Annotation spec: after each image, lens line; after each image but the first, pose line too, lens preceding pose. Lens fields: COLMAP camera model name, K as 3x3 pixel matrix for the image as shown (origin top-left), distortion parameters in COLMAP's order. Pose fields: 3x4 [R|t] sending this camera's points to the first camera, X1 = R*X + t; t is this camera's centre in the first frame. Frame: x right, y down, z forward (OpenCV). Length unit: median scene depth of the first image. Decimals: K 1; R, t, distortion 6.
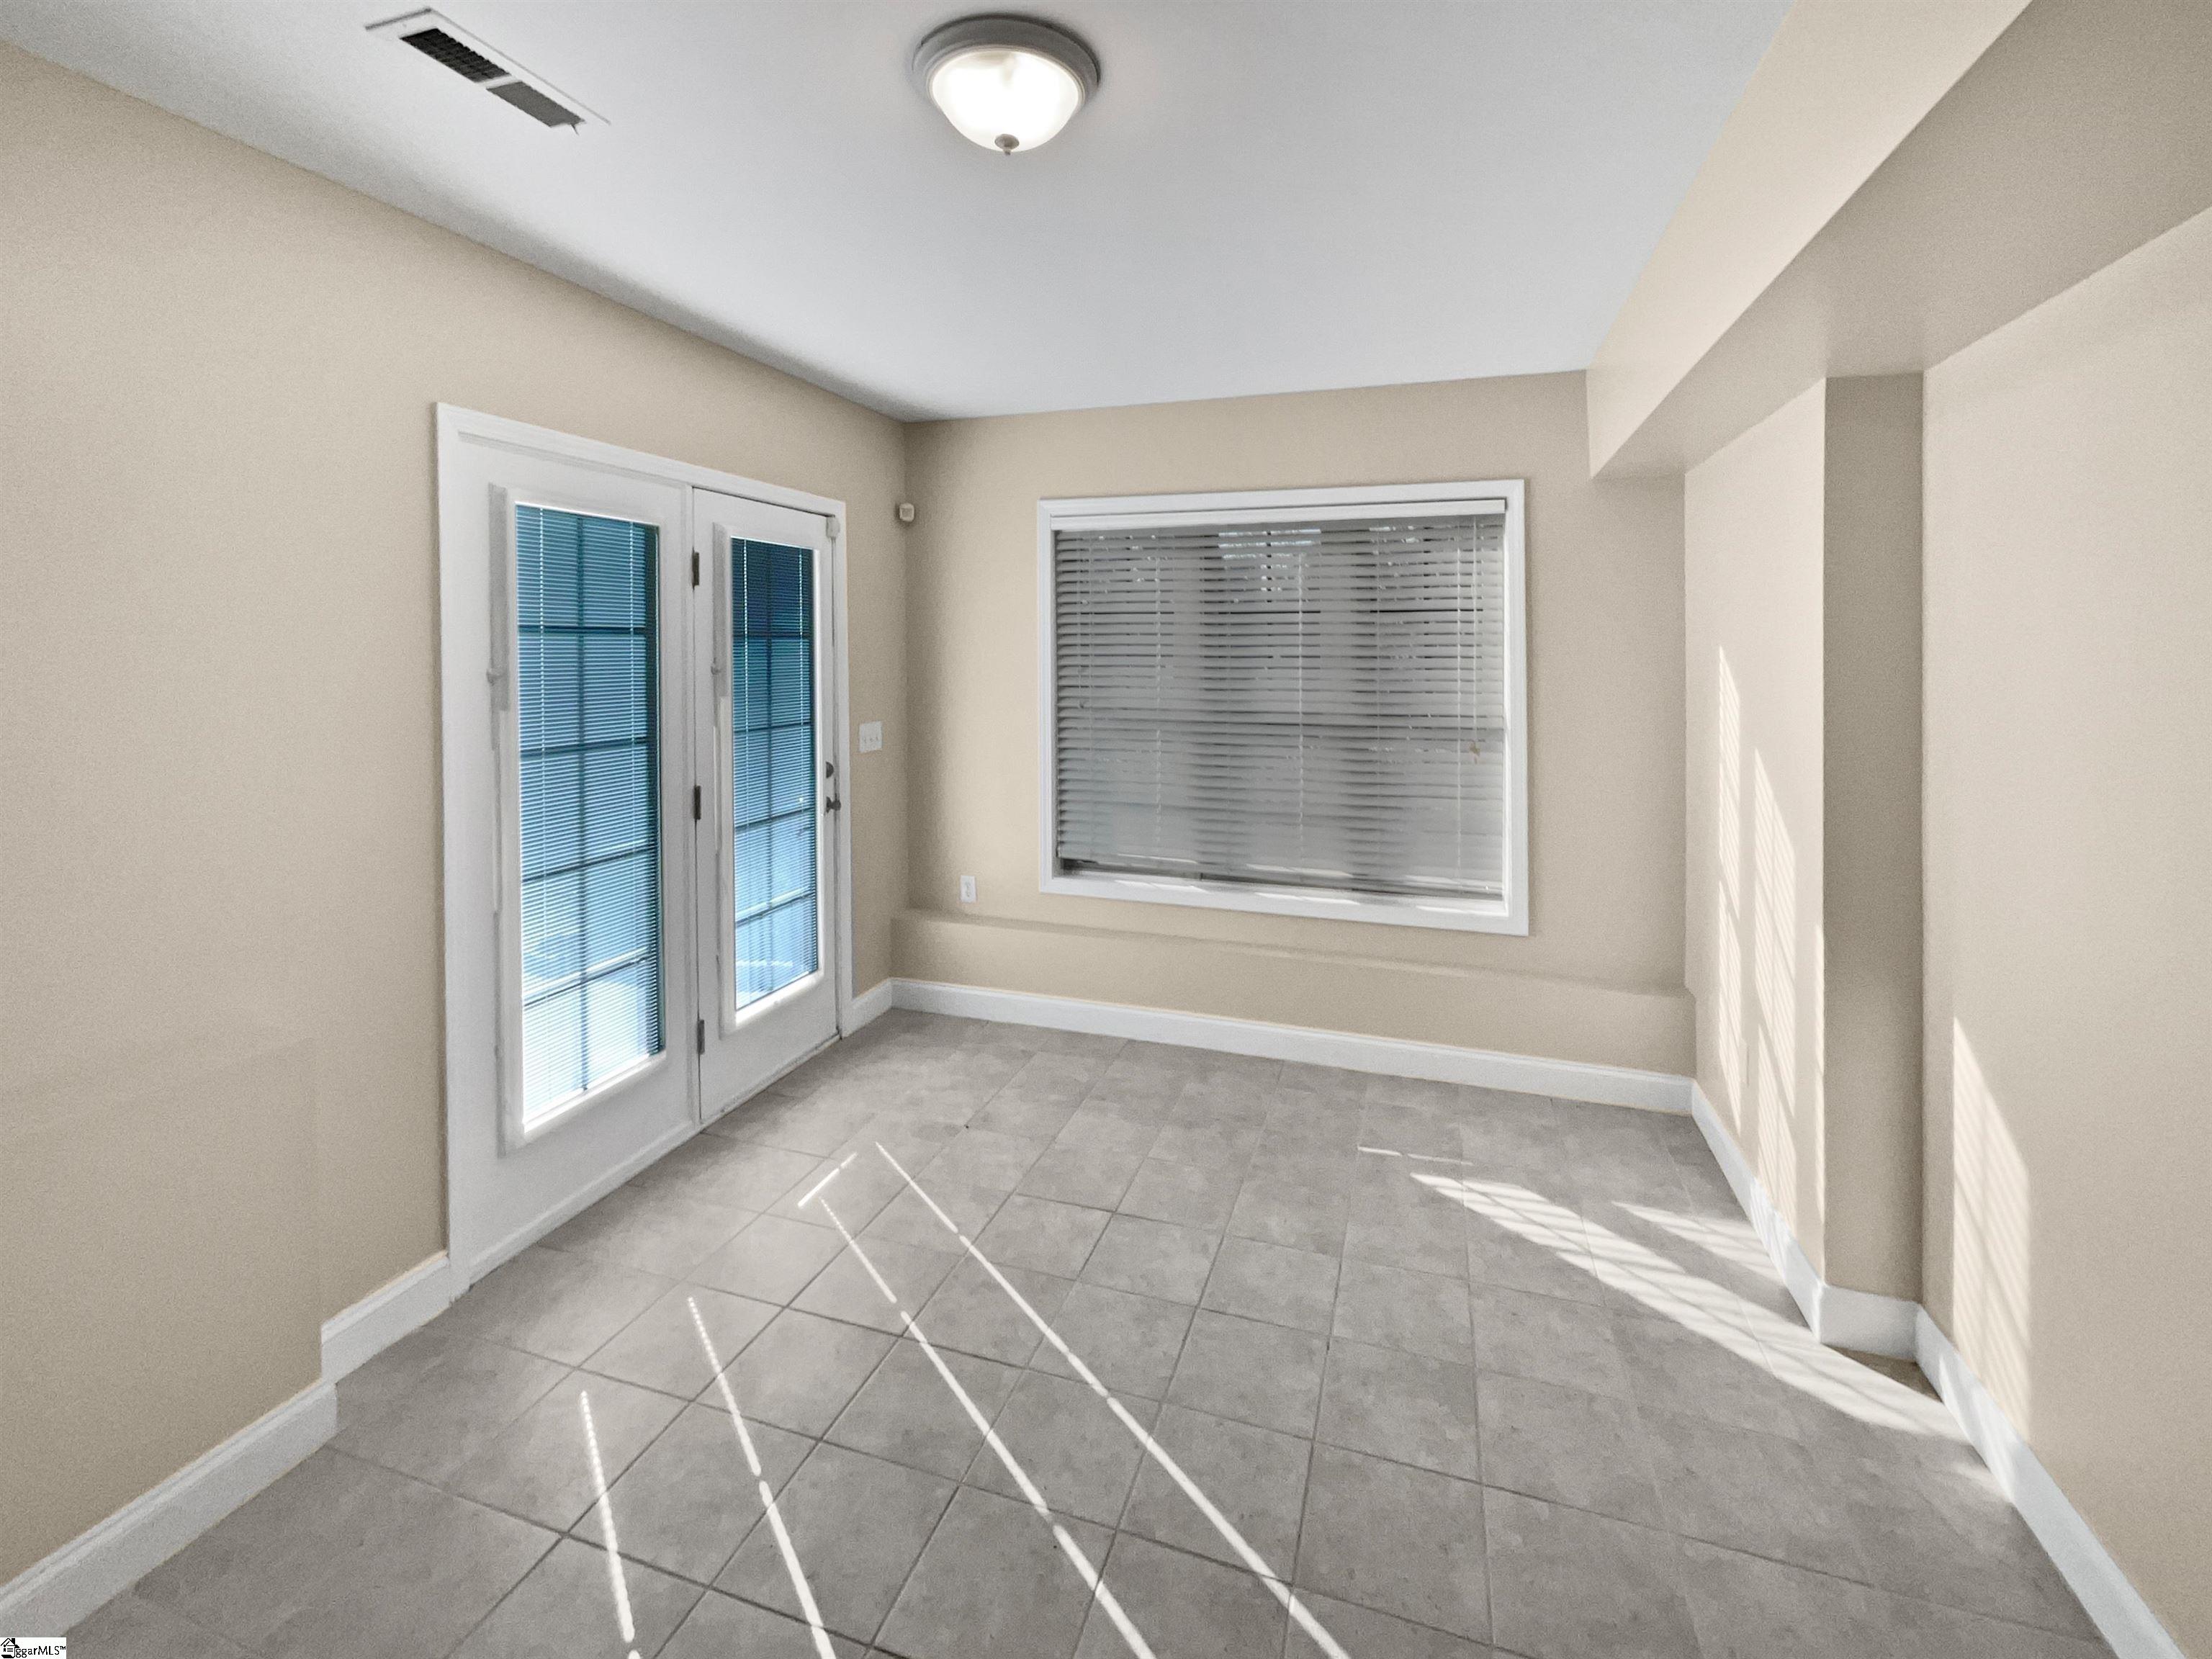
lens RADIAL K [[984.1, 0, 1106.0], [0, 984.1, 829.5], [0, 0, 1]] dist [-0.000613, -0.000184]
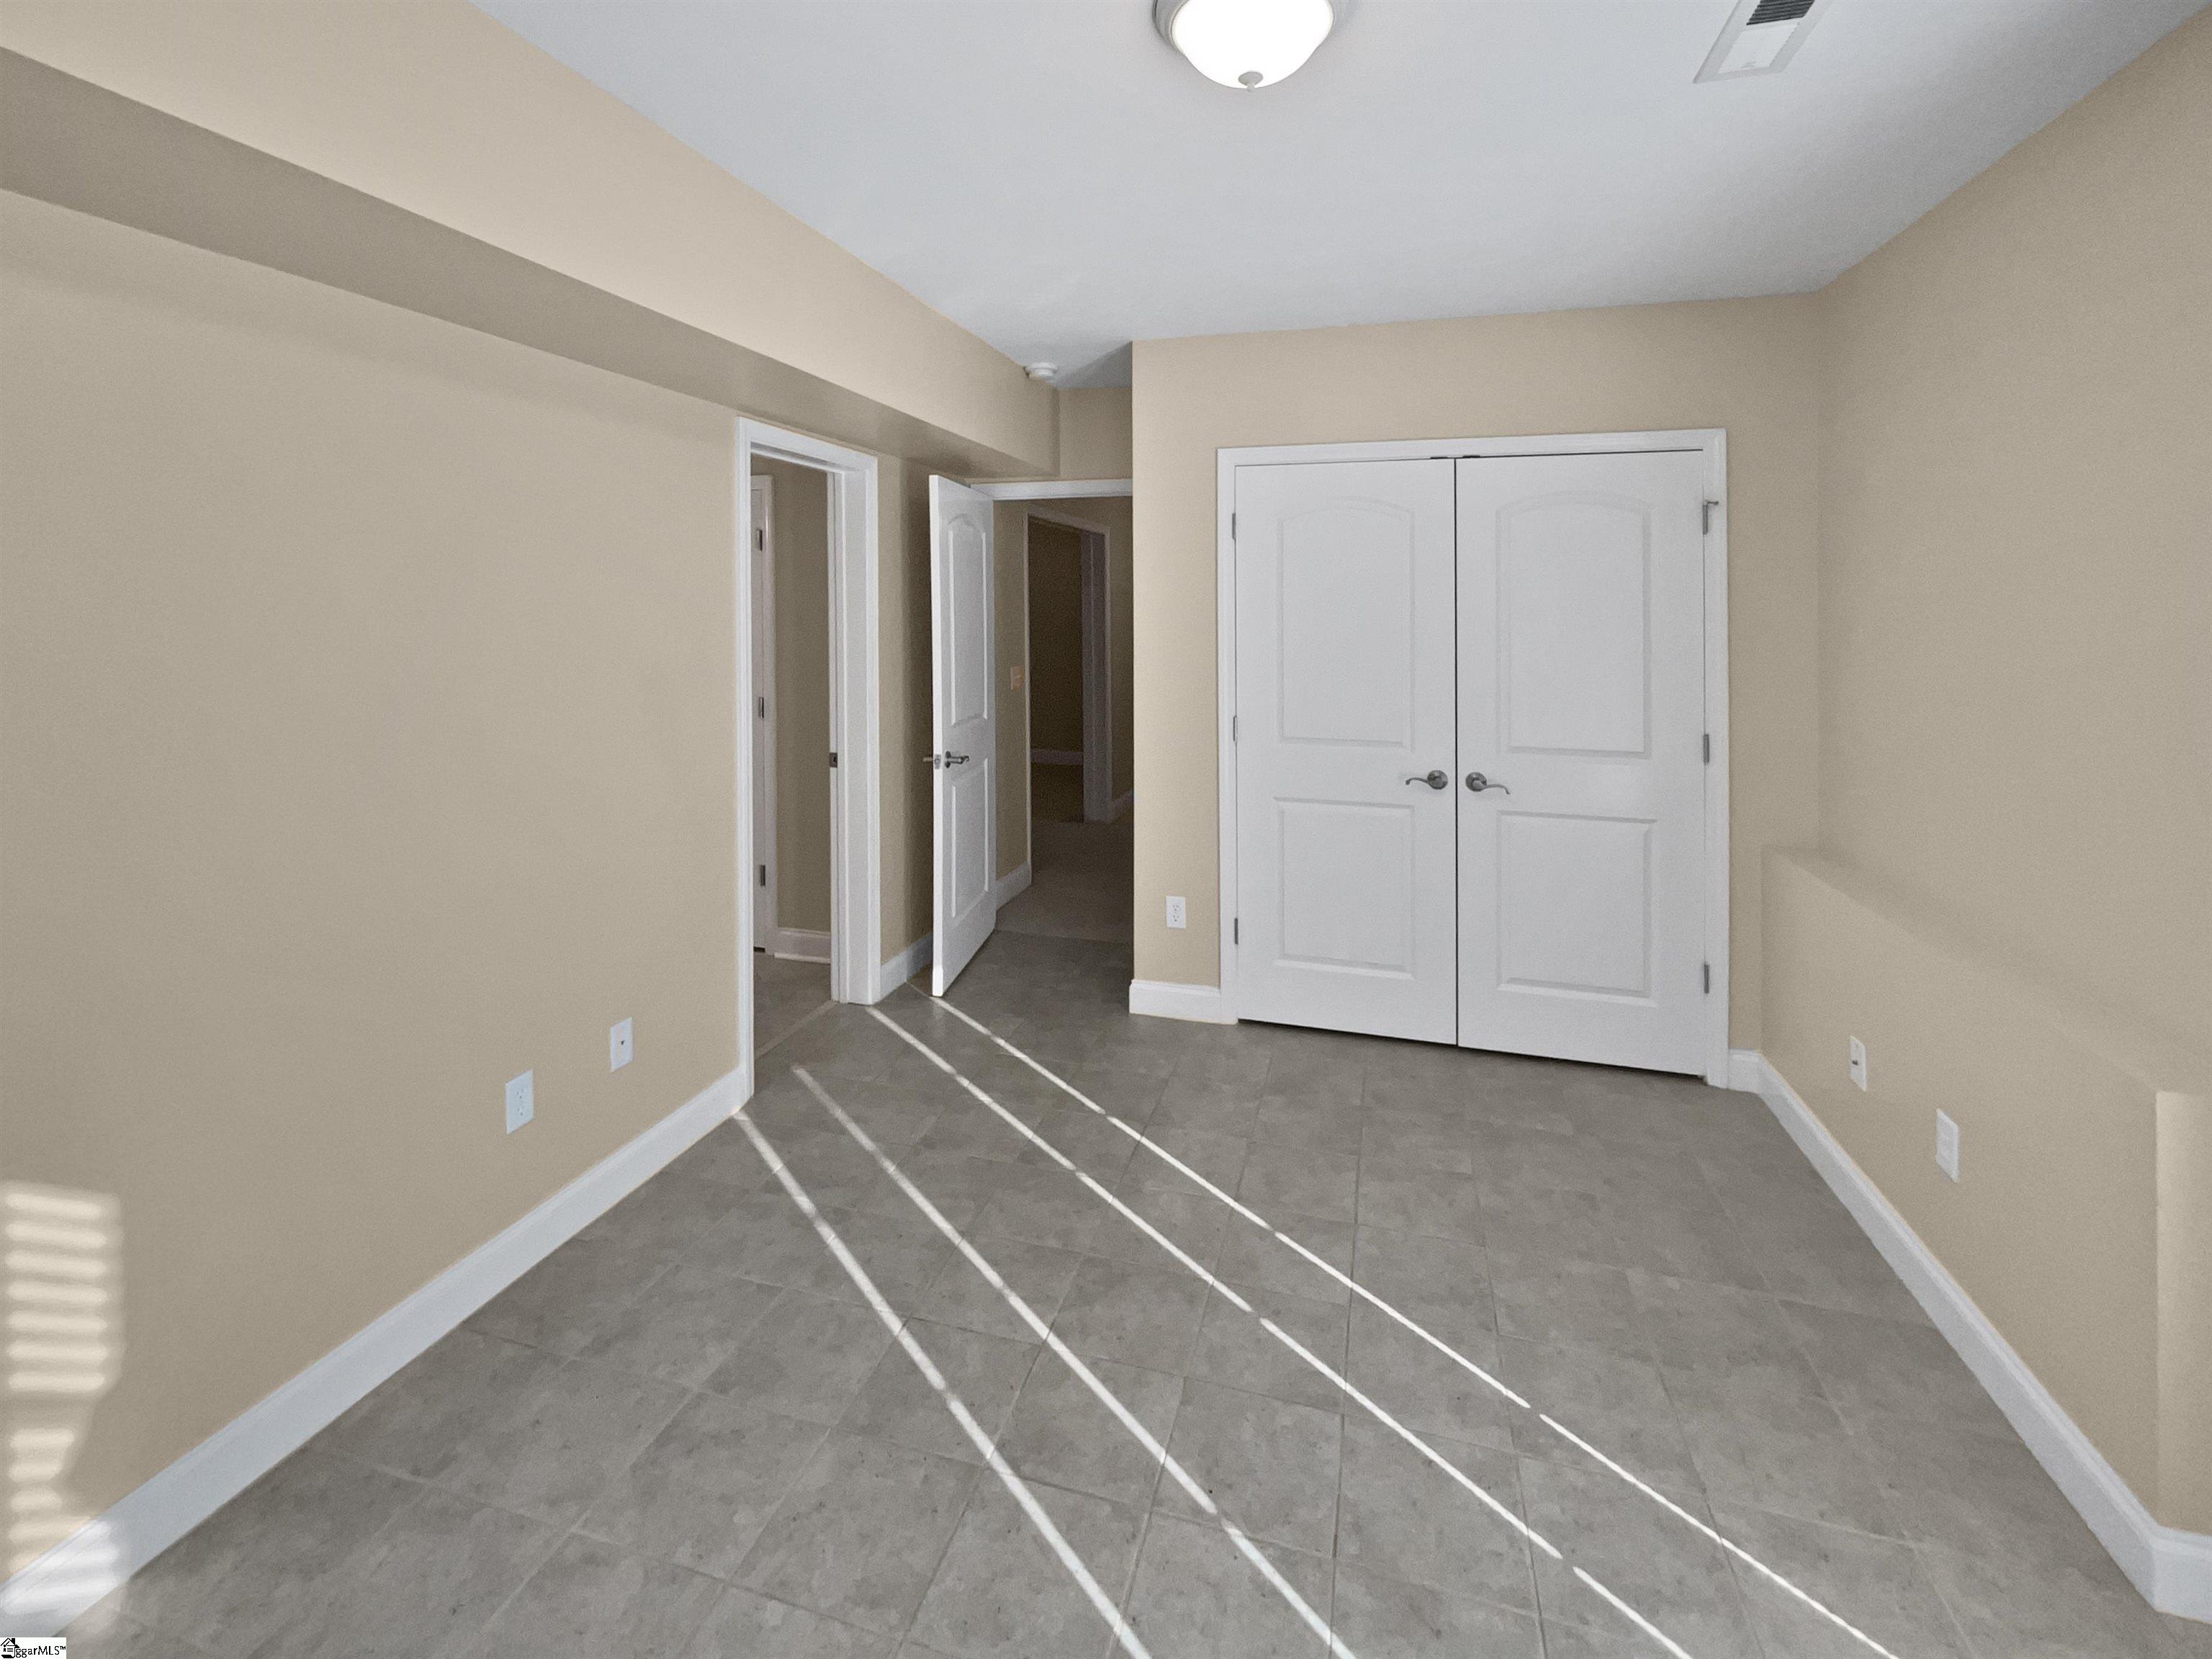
lens RADIAL K [[984.1, 0, 1106.0], [0, 984.1, 829.5], [0, 0, 1]] dist [-0.000613, -0.000184]
pose [[-0.999372, 0.001954, -0.035391, 0.087162], [-0.012372, 0.916453, 0.399952, -0.287354], [0.033215, 0.400138, -0.915853, 1.593407]]
